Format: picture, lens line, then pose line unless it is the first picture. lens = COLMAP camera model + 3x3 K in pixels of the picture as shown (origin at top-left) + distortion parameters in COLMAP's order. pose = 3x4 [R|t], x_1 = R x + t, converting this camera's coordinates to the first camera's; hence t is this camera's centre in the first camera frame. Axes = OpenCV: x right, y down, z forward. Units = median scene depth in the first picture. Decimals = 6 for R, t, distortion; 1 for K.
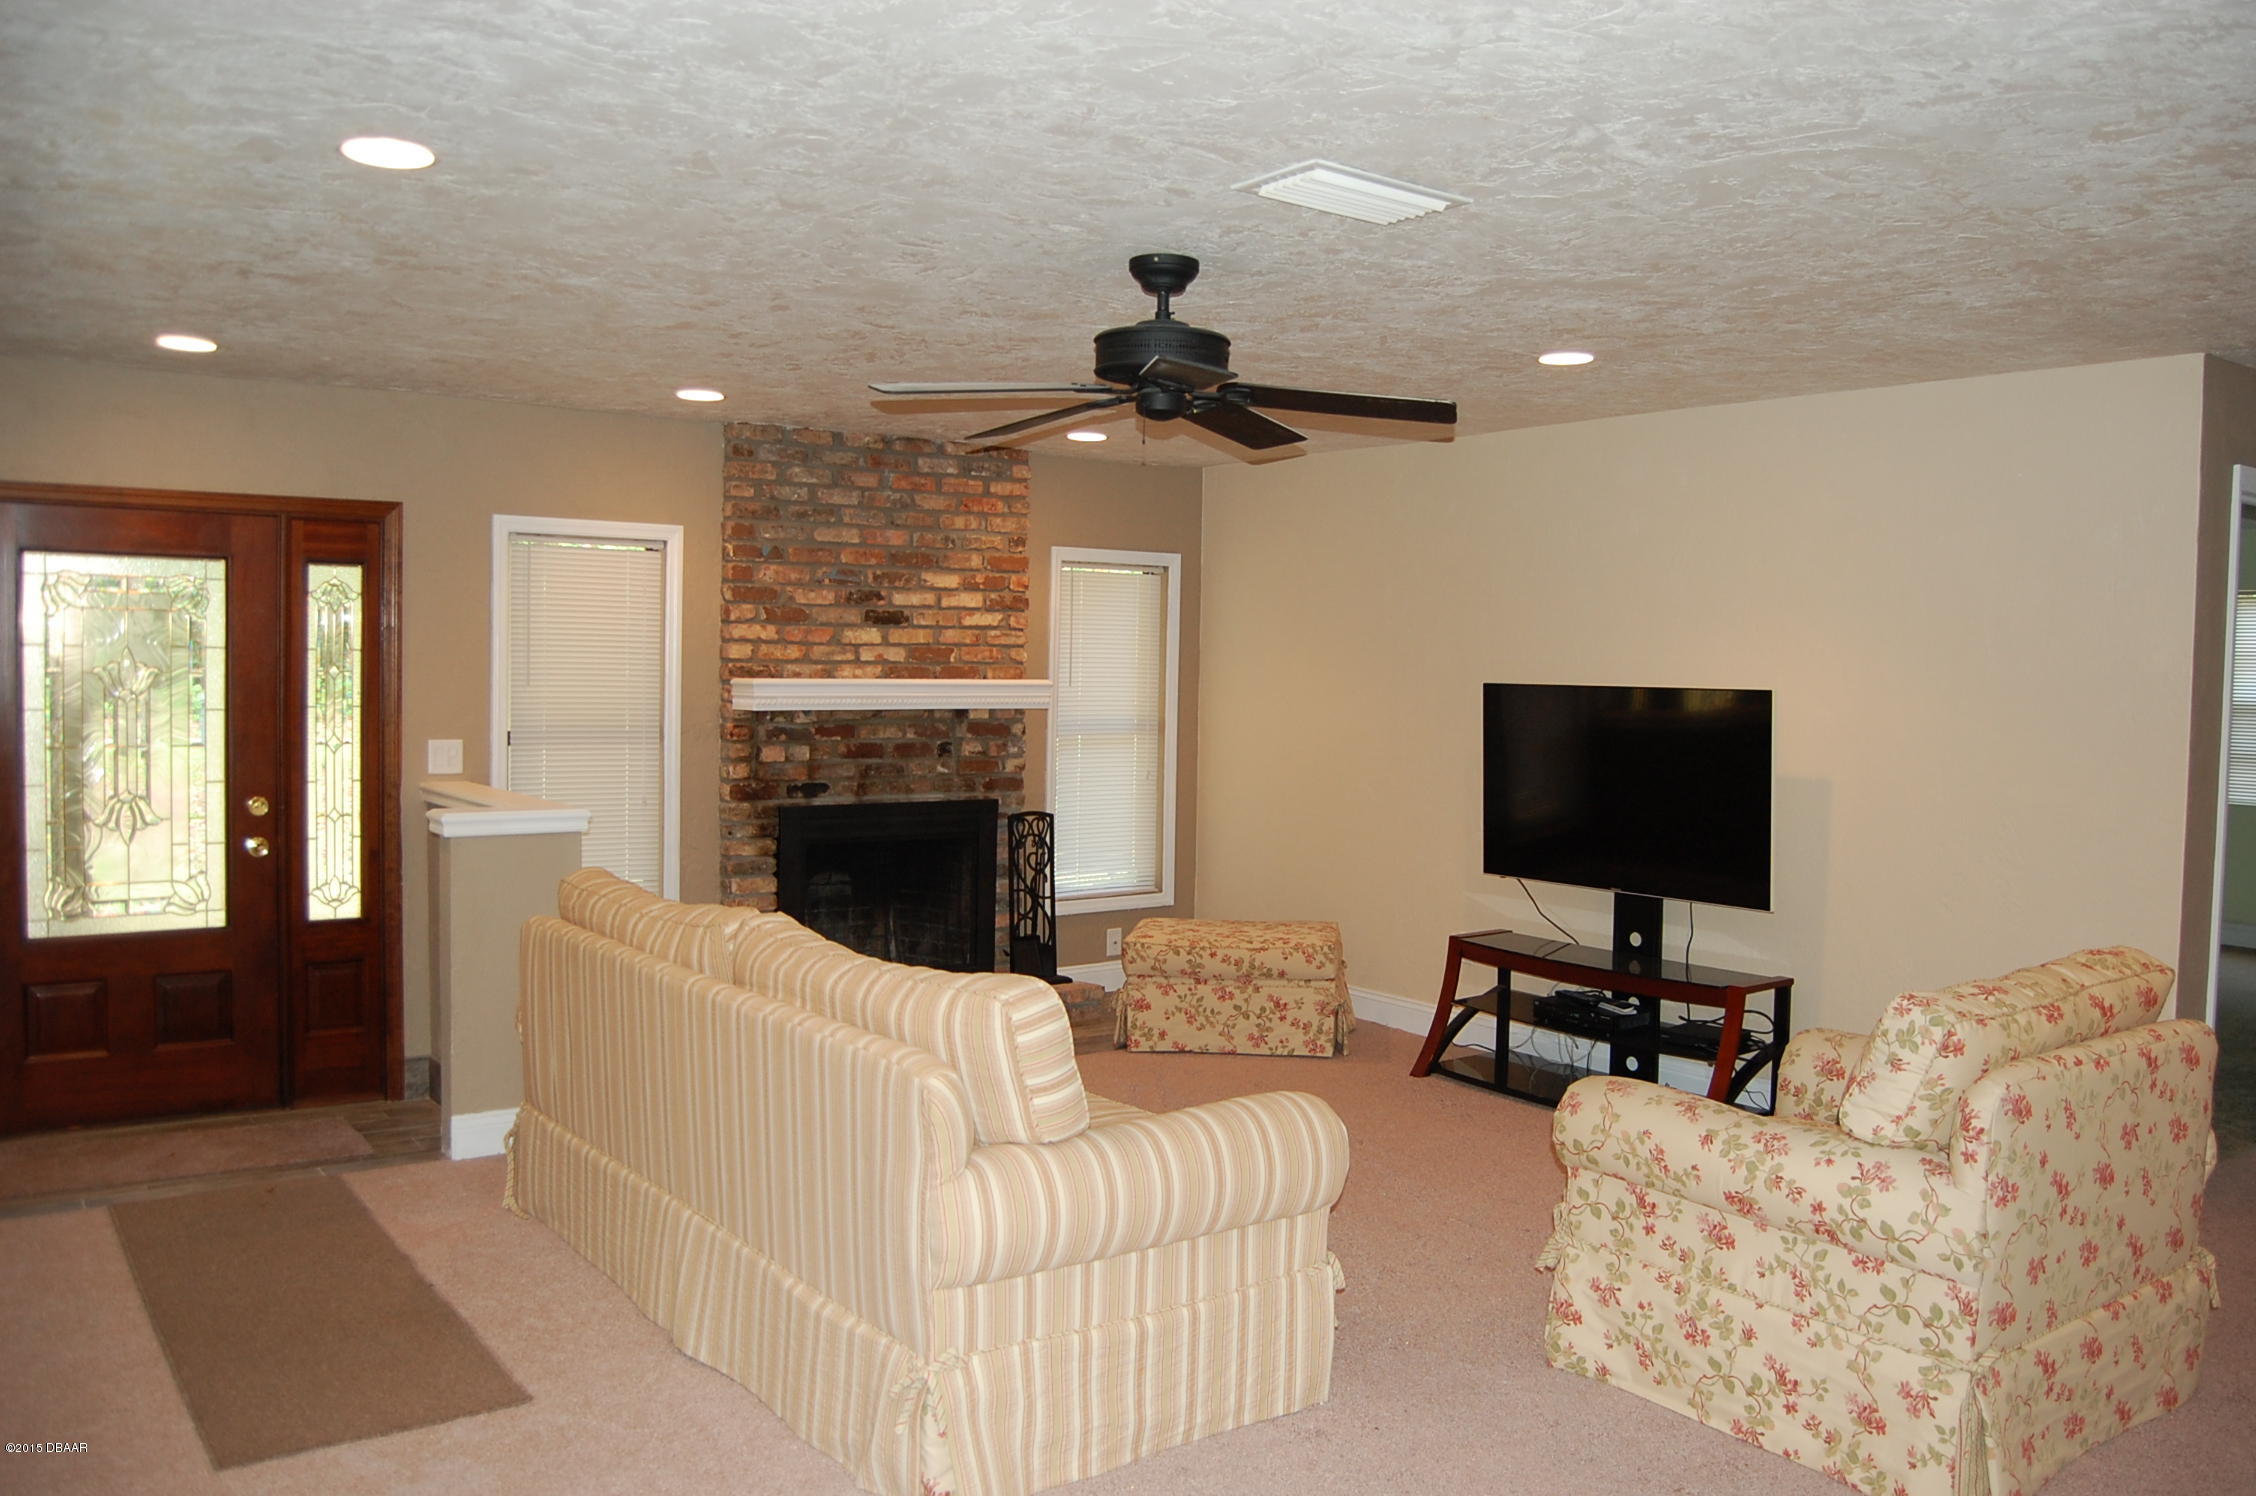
lens RADIAL K [[1762.4, 0, 1128.3], [0, 1762.4, 748.6], [0, 0, 1]] dist [-0.080081, 0.022183]
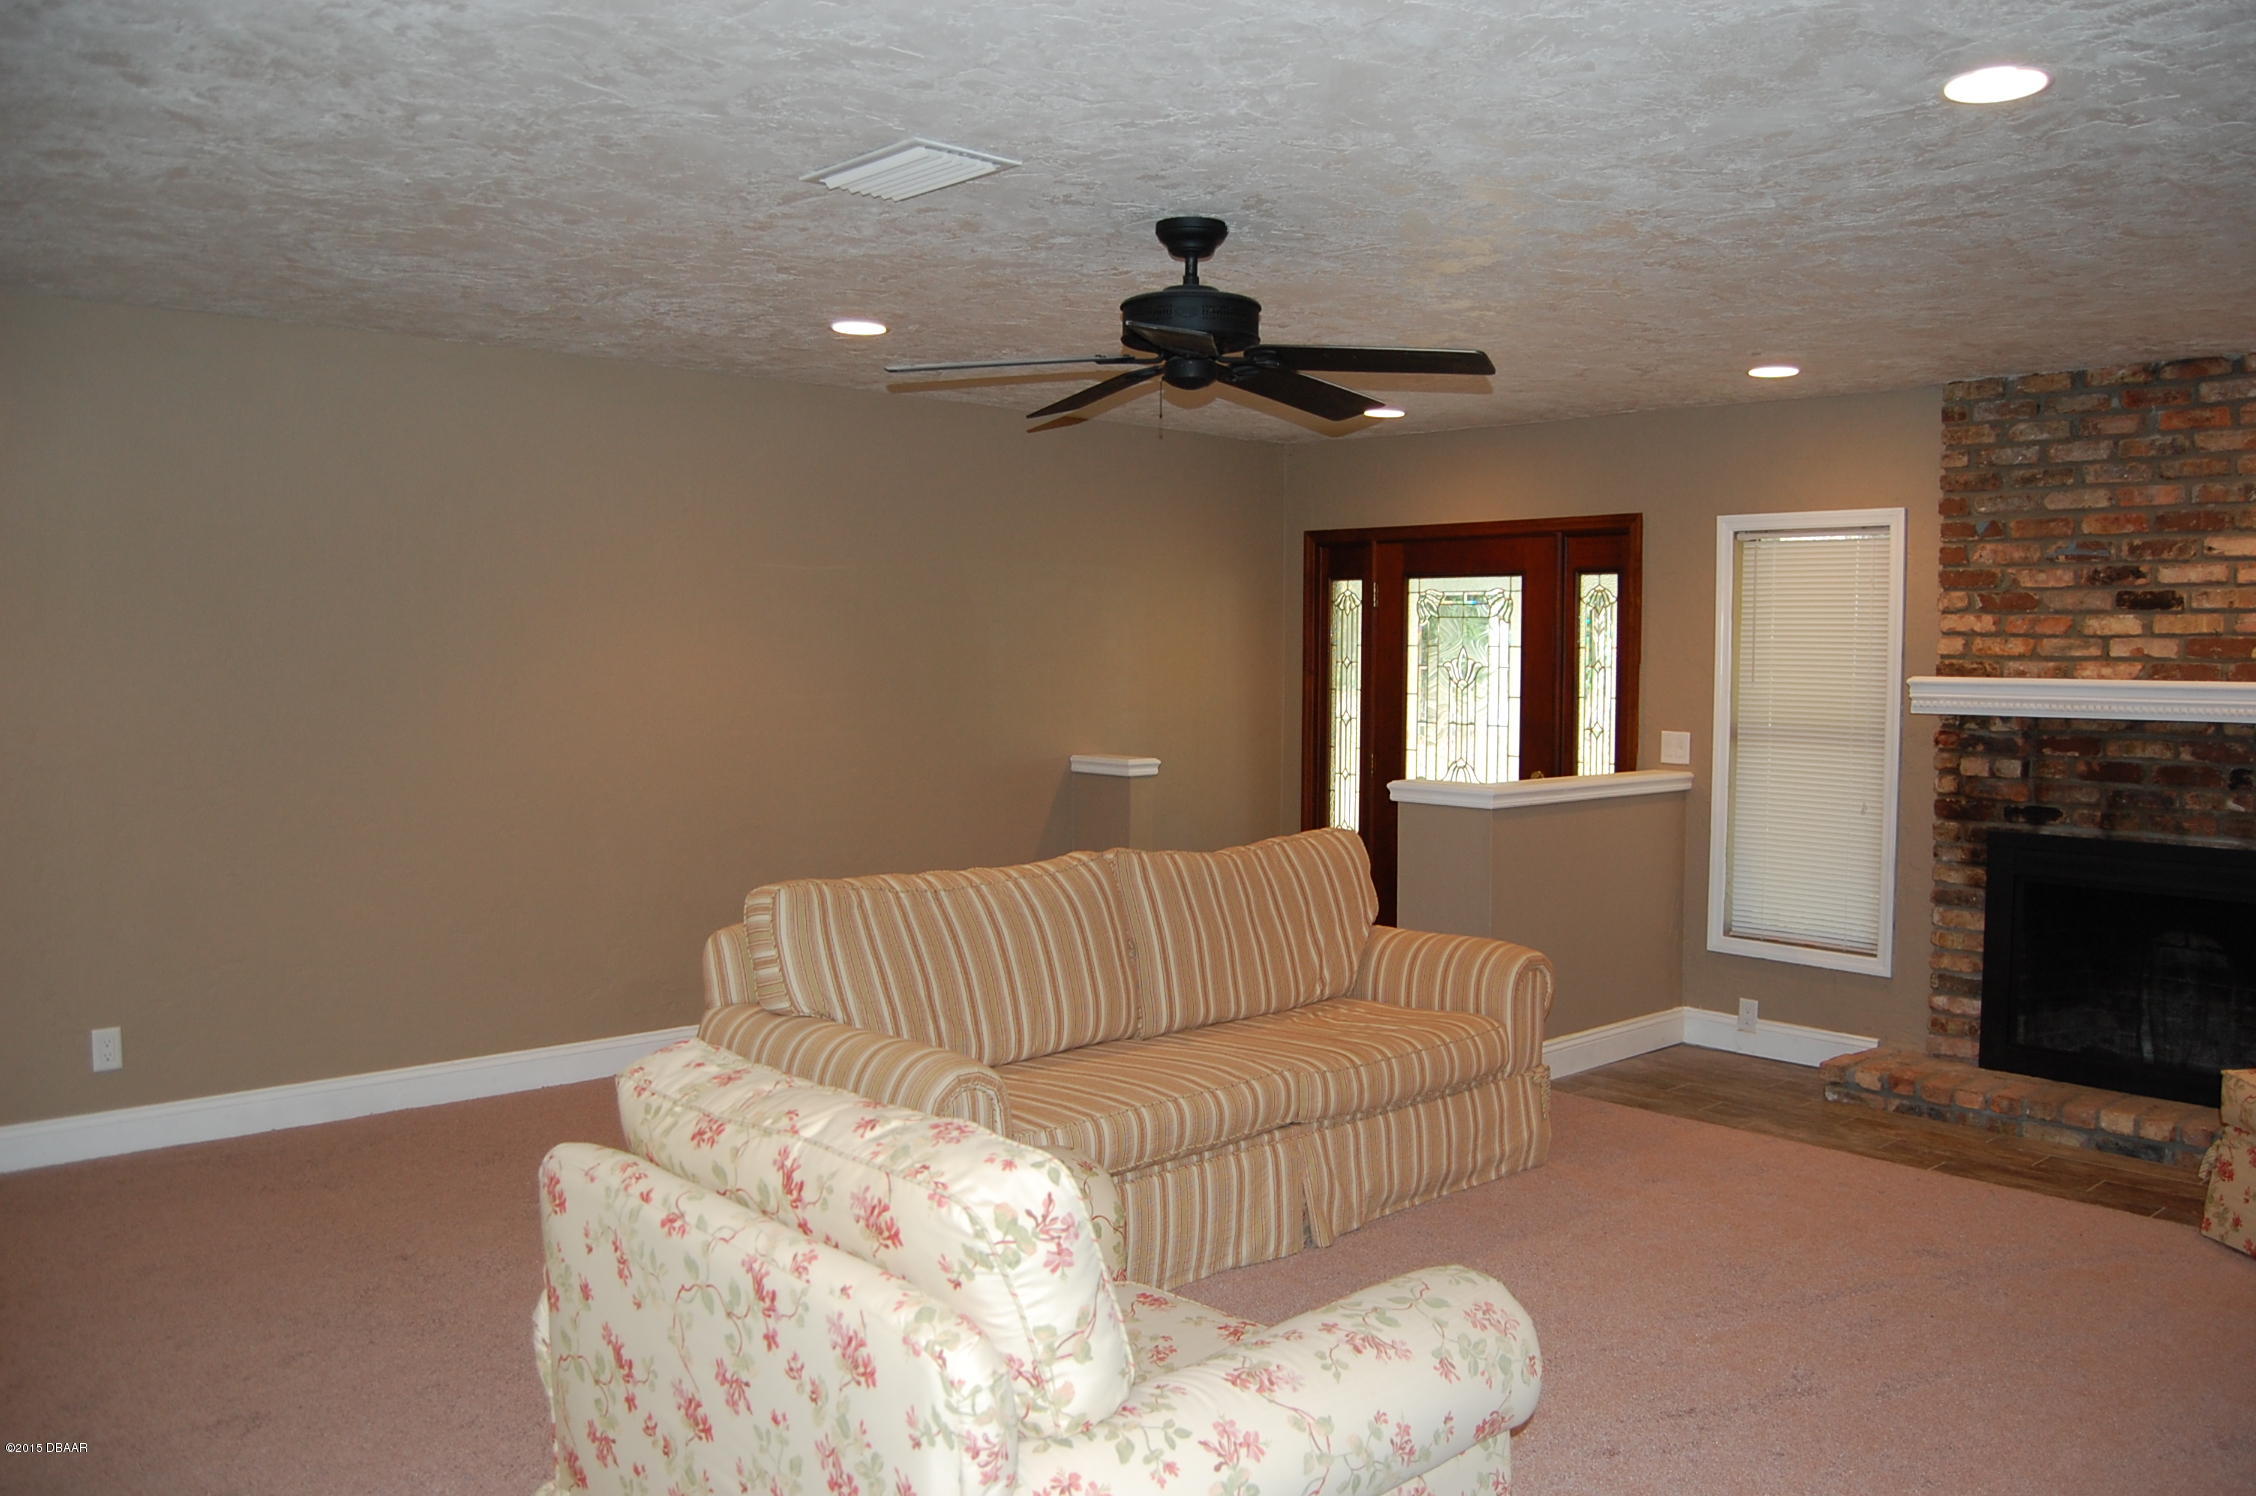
lens RADIAL K [[1762.4, 0, 1110.8], [0, 1762.4, 734.6], [0, 0, 1]] dist [-0.080081, 0.022183]
pose [[0.113189, 0.035101, -0.992953, 0.608684], [-0.052048, 0.998213, 0.029354, -0.016049], [0.992209, 0.048359, 0.114813, 0.515311]]
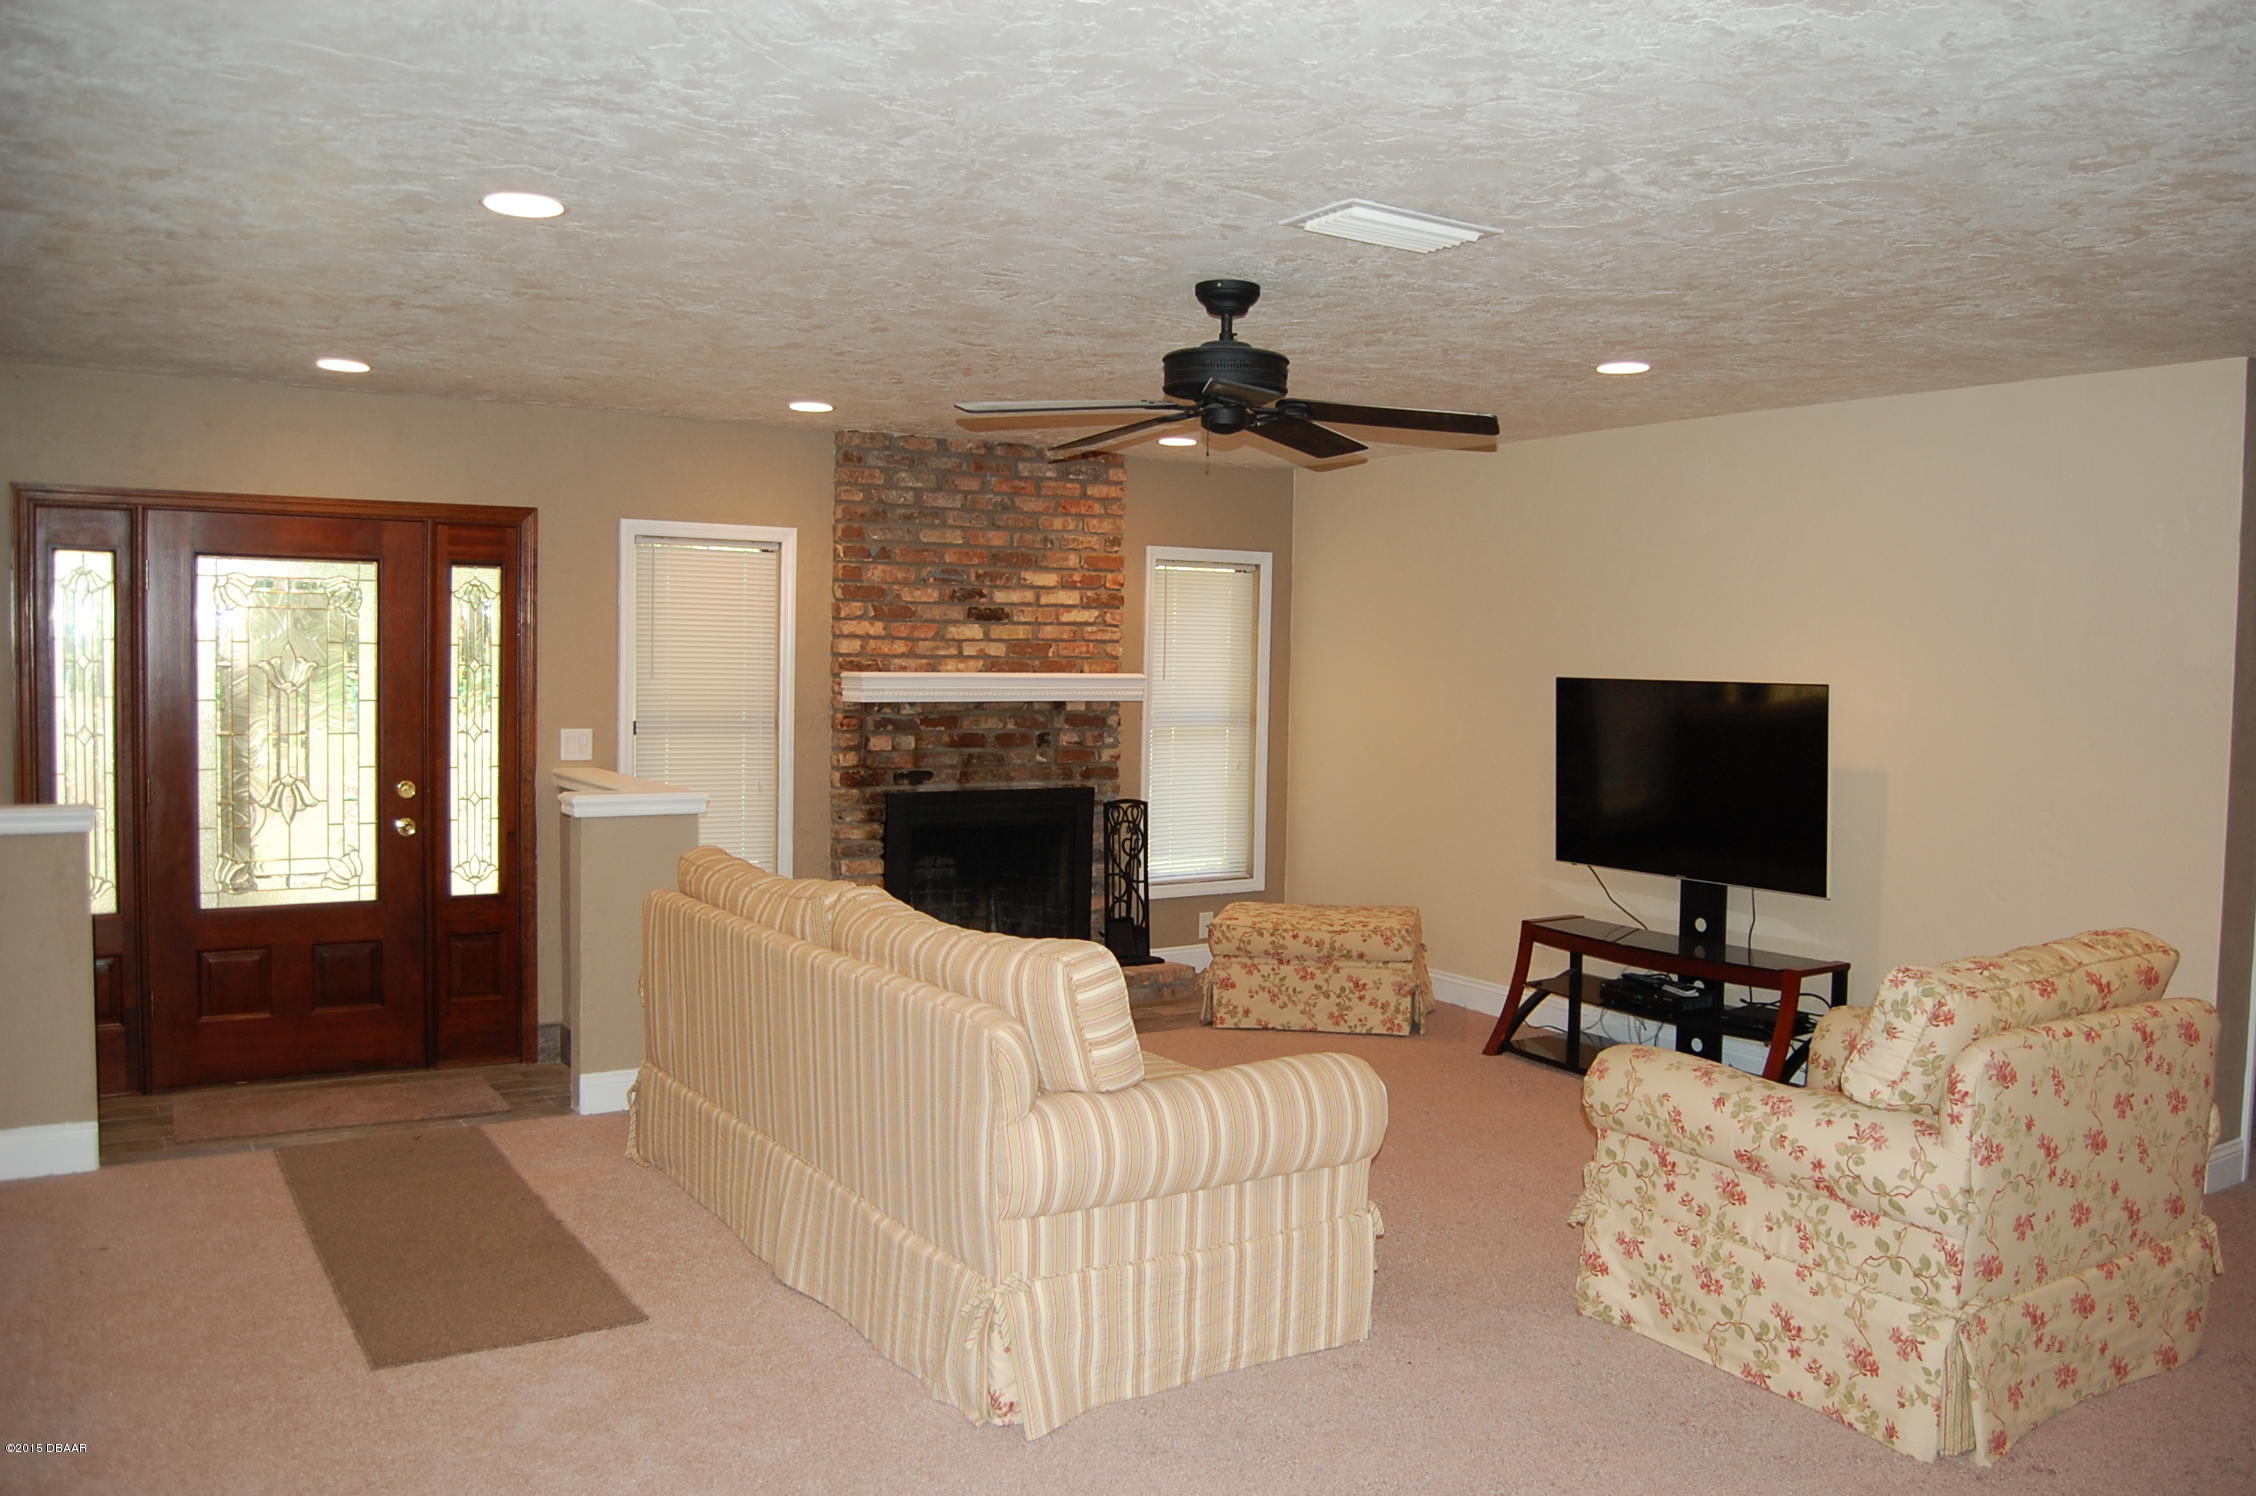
lens RADIAL K [[1762.4, 0, 1125.0], [0, 1762.4, 749.5], [0, 0, 1]] dist [-0.080081, 0.022183]
pose [[0.997454, 0.003900, -0.071203, 0.021739], [-0.003603, 0.999984, 0.004292, 0.001854], [0.071218, -0.004025, 0.997453, -0.051061]]
